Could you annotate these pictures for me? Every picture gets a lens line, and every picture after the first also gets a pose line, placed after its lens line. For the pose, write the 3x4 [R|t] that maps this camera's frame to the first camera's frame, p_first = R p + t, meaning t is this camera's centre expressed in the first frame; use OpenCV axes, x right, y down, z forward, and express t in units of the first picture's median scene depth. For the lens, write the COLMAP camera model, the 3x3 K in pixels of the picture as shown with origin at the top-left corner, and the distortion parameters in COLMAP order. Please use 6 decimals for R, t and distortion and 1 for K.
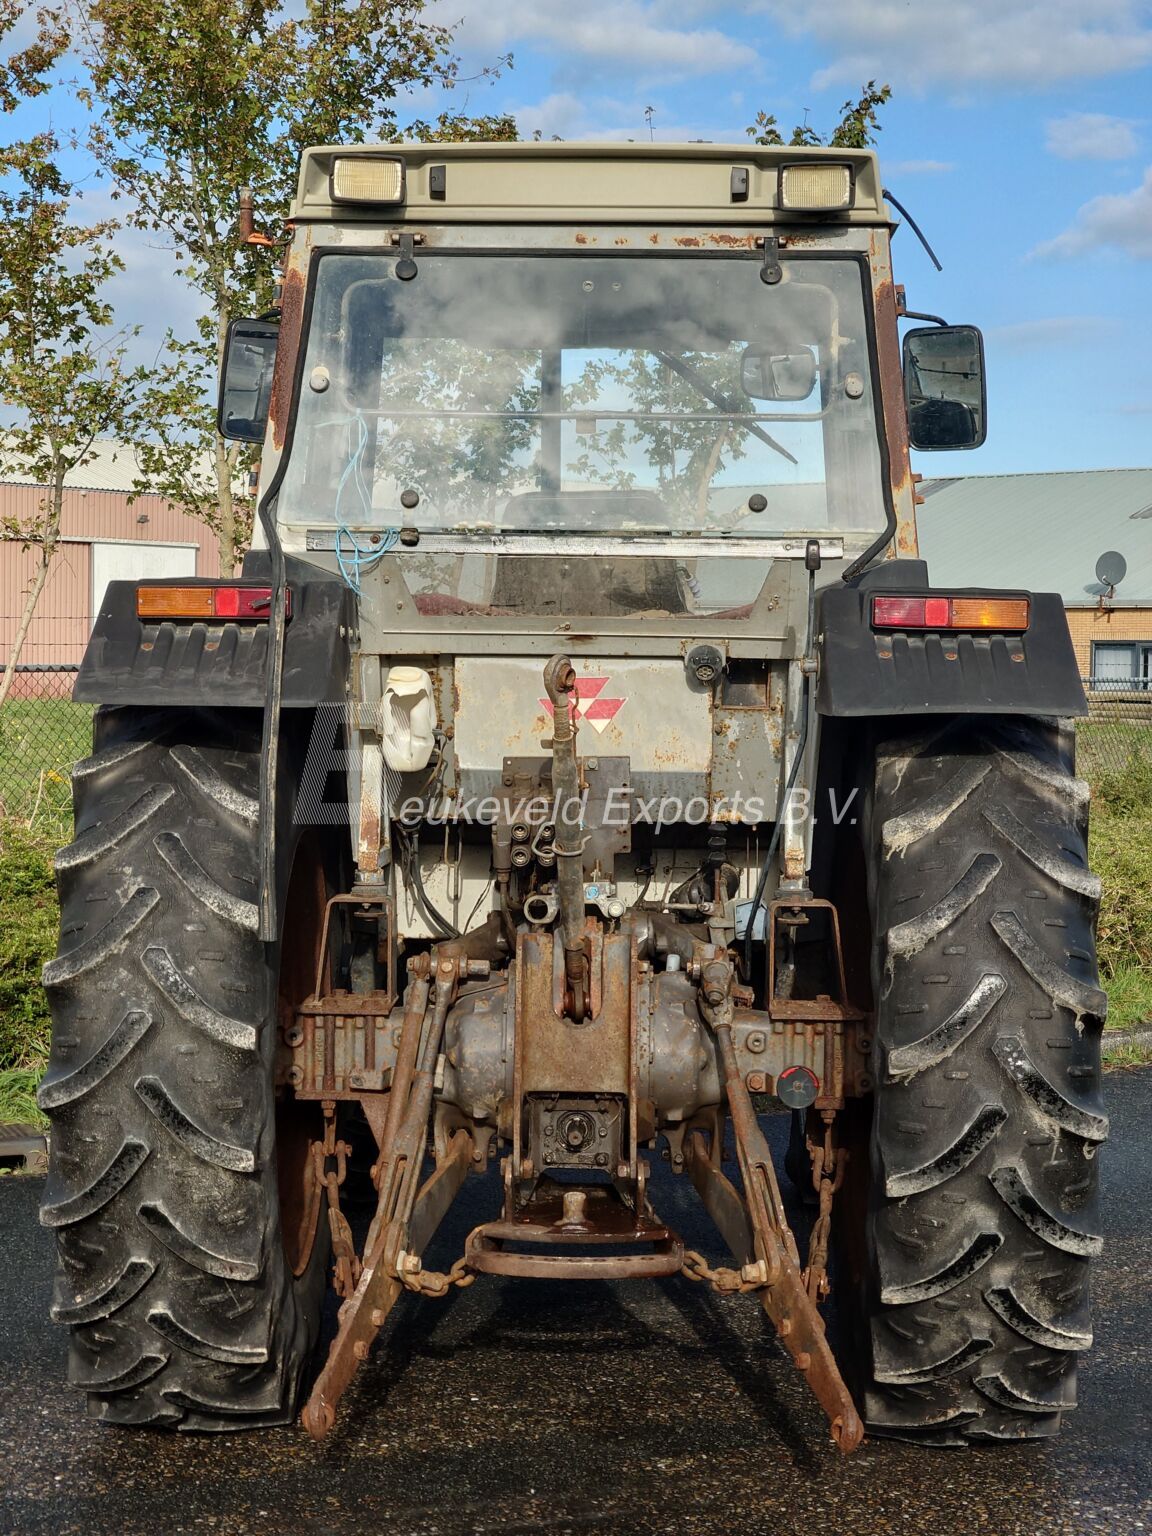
lens RADIAL K [[2686.2, 0, 576.0], [0, 2686.2, 768.0], [0, 0, 1]] dist [0.077390, 0.037347]
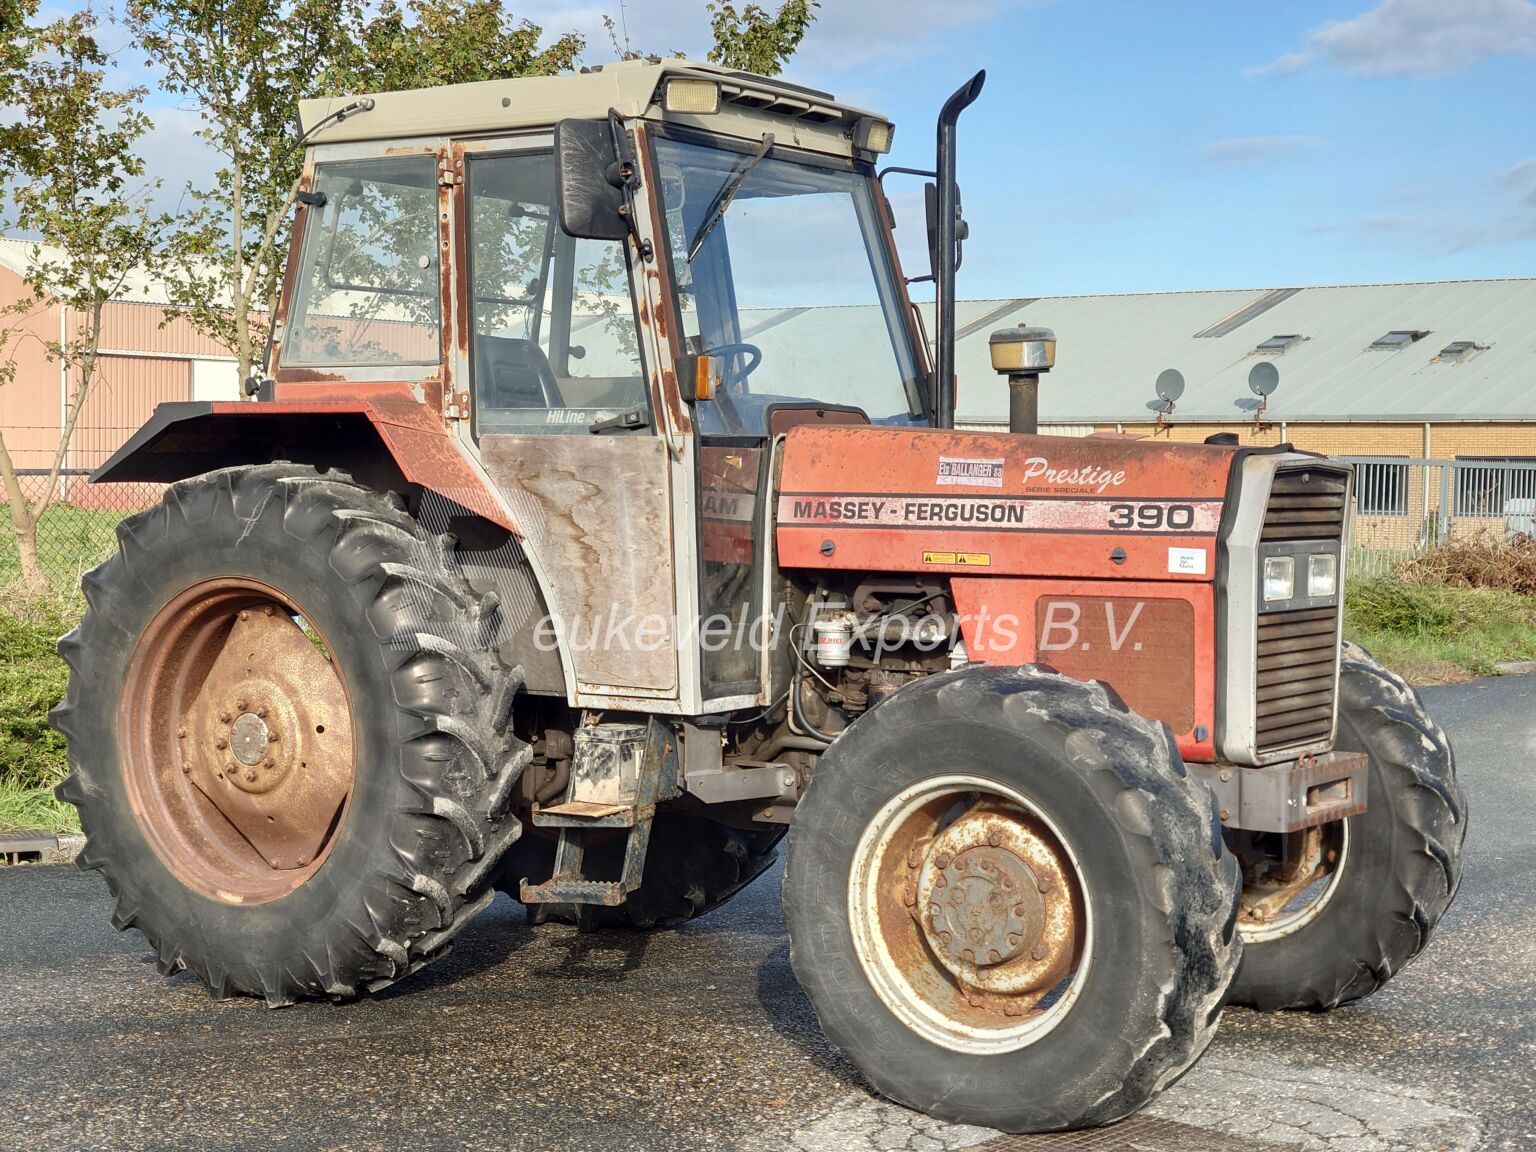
lens RADIAL K [[2686.2, 0, 770.0], [0, 2686.2, 609.4], [0, 0, 1]] dist [0.077390, 0.037347]
pose [[0.999608, -0.000564, 0.027994, 0.065938], [0.000317, 0.999961, 0.008837, 0.012655], [-0.027998, -0.008824, 0.999569, -0.176539]]
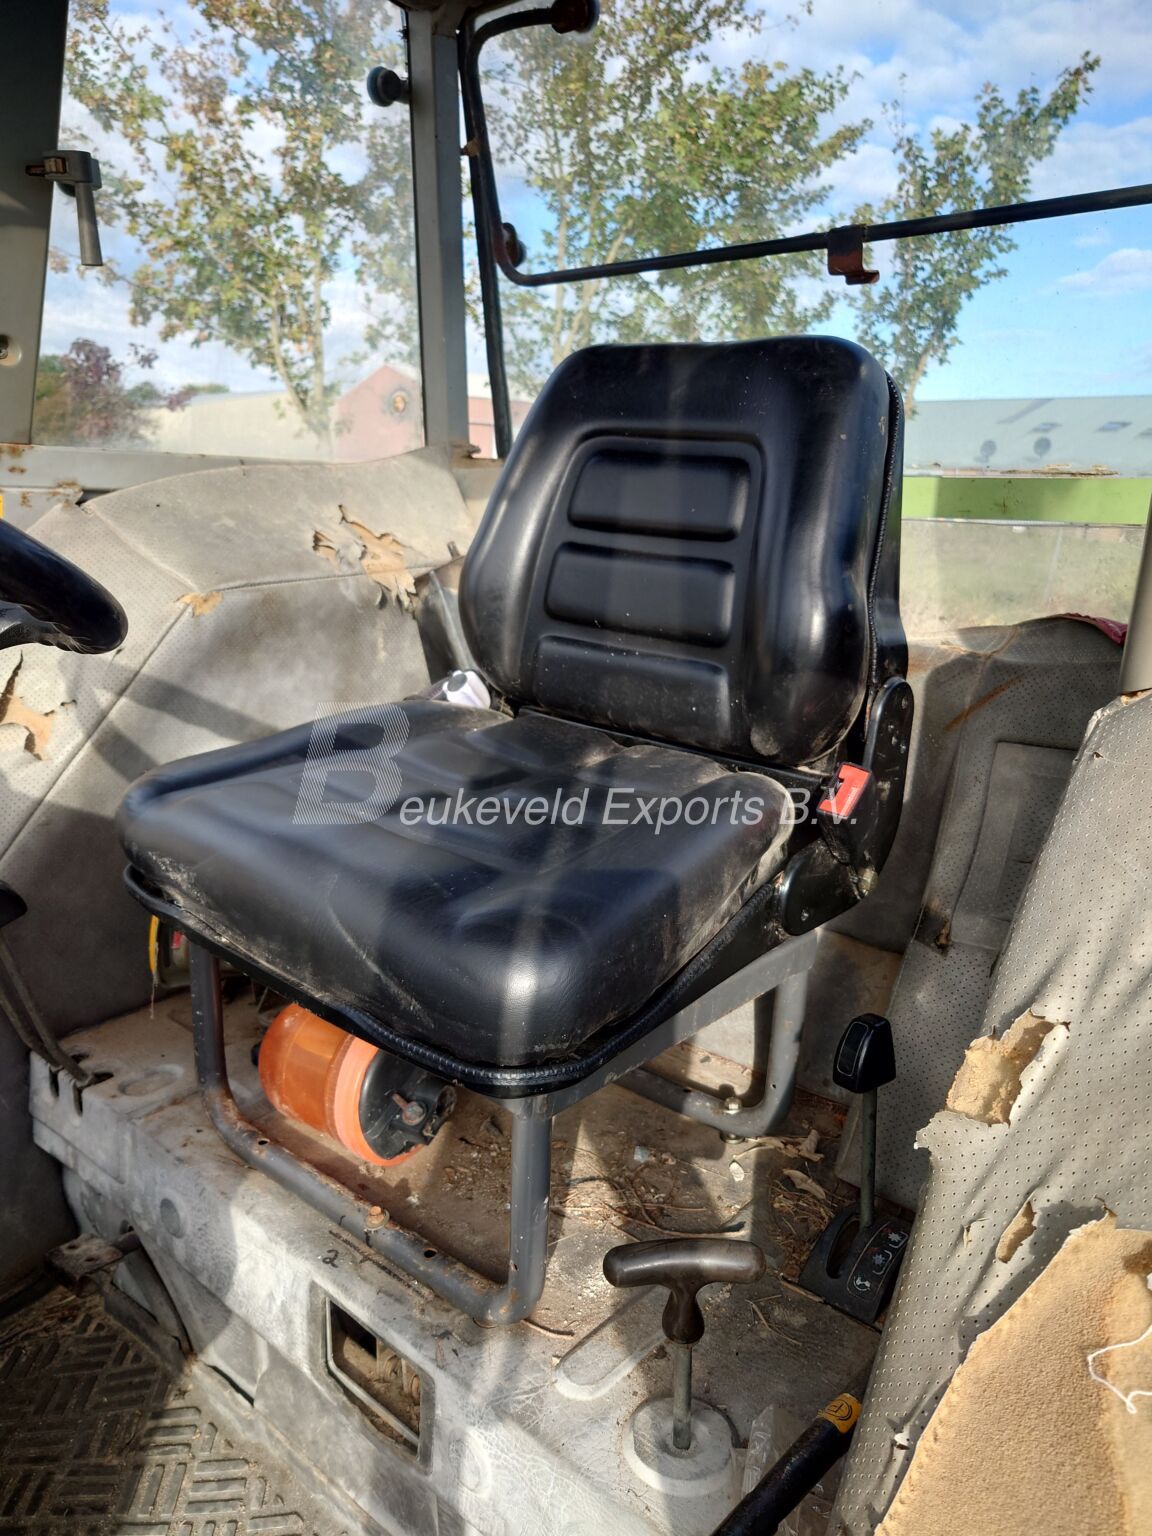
lens RADIAL K [[1149.8, 0, 580.6], [0, 1149.8, 730.2], [0, 0, 1]] dist [0.006747, 0.006630]
pose [[0.993446, 0.051917, -0.101834, -0.057490], [-0.033668, 0.984283, 0.173361, -0.034619], [0.109234, -0.168796, 0.979579, 0.449360]]
